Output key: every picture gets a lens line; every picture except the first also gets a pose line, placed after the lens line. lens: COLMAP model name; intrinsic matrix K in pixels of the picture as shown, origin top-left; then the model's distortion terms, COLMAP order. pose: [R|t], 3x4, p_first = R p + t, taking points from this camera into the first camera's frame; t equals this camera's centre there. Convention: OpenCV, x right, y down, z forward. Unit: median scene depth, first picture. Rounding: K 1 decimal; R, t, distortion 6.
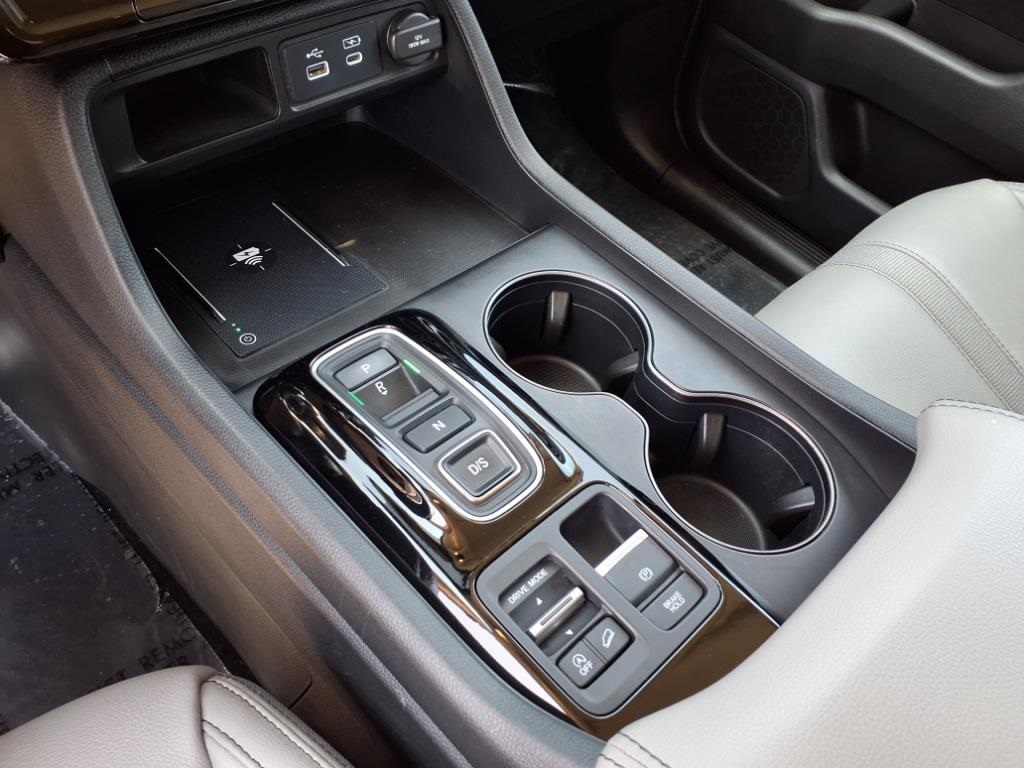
lens RADIAL K [[821.3, 0, 509.2], [0, 821.3, 394.2], [0, 0, 1]] dist [0.047811, -0.093128]
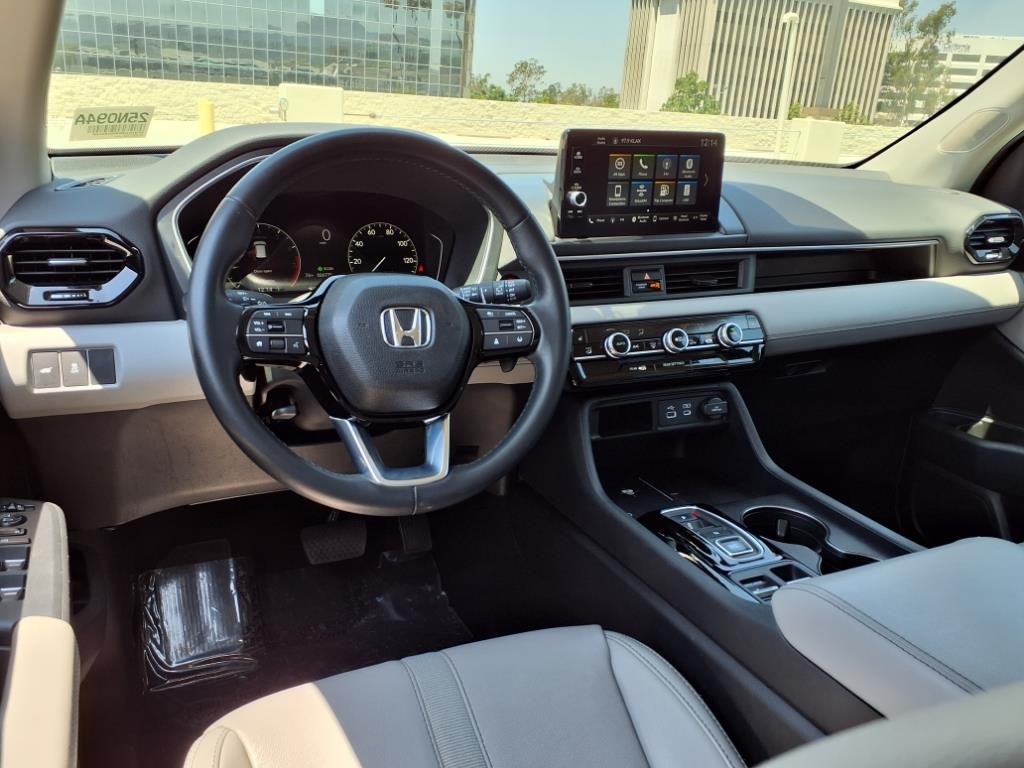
lens RADIAL K [[797.0, 0, 511.0], [0, 797.0, 395.0], [0, 0, 1]] dist [0.192197, -0.457710]
pose [[0.941441, 0.015686, -0.336813, 0.101179], [-0.198763, 0.832719, -0.516790, 0.786059], [0.272364, 0.553473, 0.787074, -0.900279]]
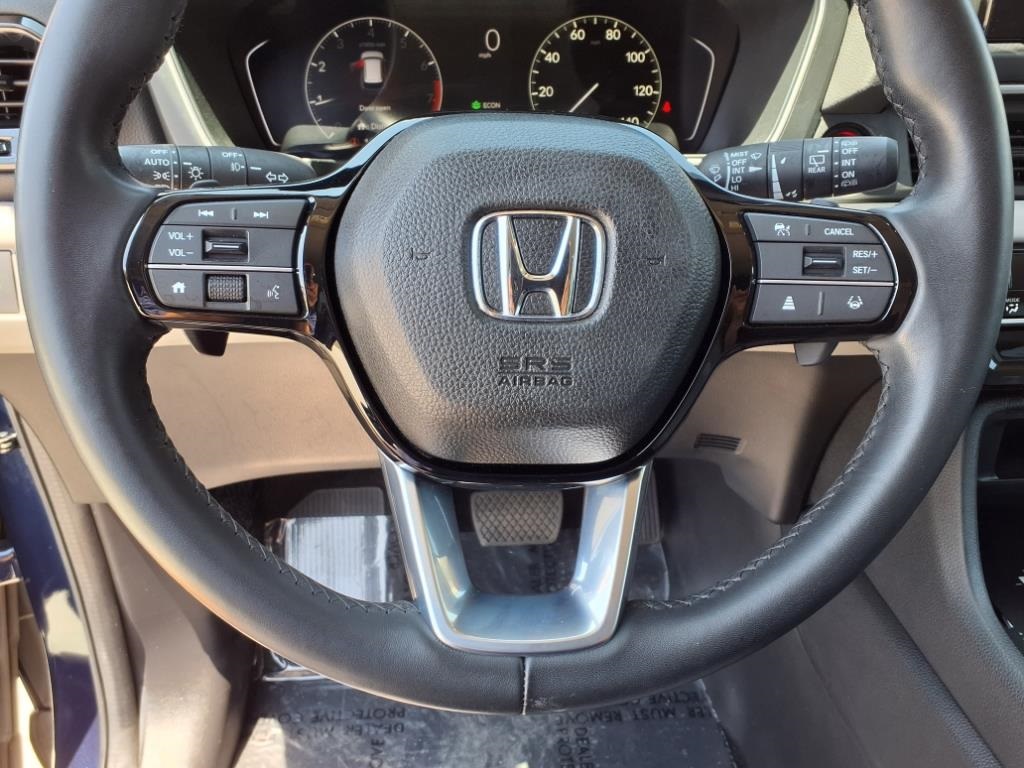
lens RADIAL K [[834.4, 0, 507.9], [0, 834.4, 387.9], [0, 0, 1]] dist [0.002283, -0.004476]
pose [[0.762648, 0.186583, -0.619318, -0.218961], [-0.427600, 0.863851, -0.266308, 0.200859], [0.485310, 0.467920, 0.738597, -0.263967]]
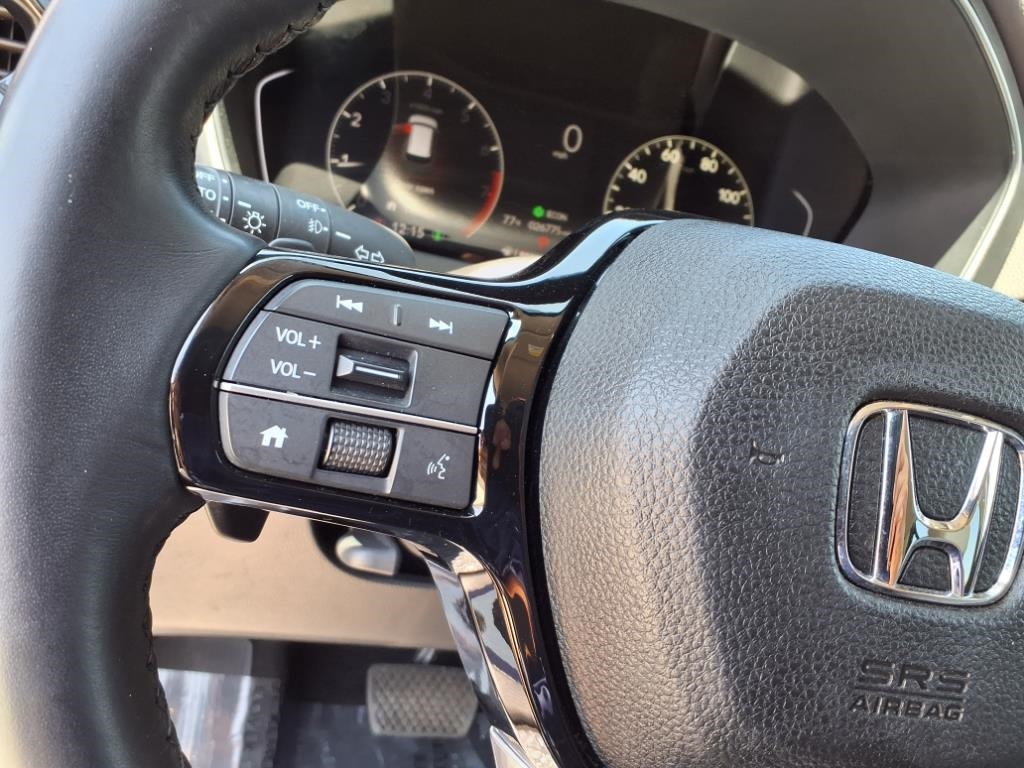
lens RADIAL K [[837.5, 0, 510.4], [0, 837.5, 393.5], [0, 0, 1]] dist [0.145705, -0.420127]
pose [[0.840711, 0.241110, -0.484841, -0.561029], [-0.481659, 0.742096, -0.466152, 0.170358], [0.247405, 0.625427, 0.740021, -0.185816]]
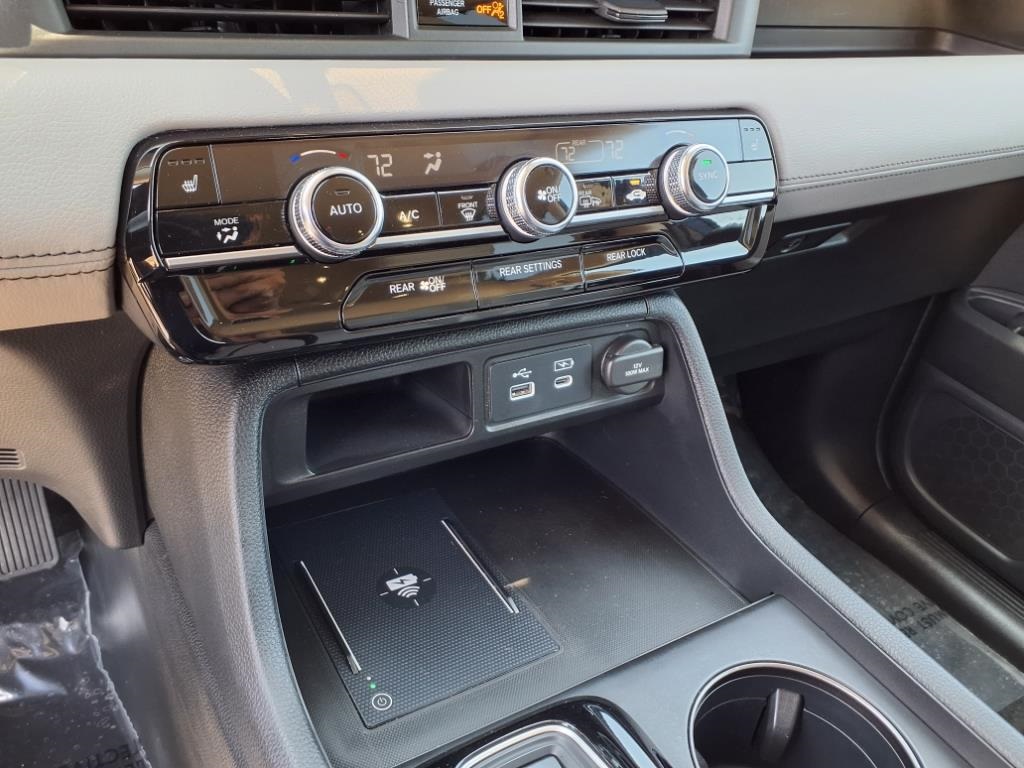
lens RADIAL K [[813.6, 0, 506.7], [0, 813.6, 394.6], [0, 0, 1]] dist [0.125390, -0.204485]
pose [[0.976909, 0.104943, -0.186107, -0.080466], [-0.160686, 0.934967, -0.316256, -0.103636], [0.140815, 0.338858, 0.930240, 0.177359]]
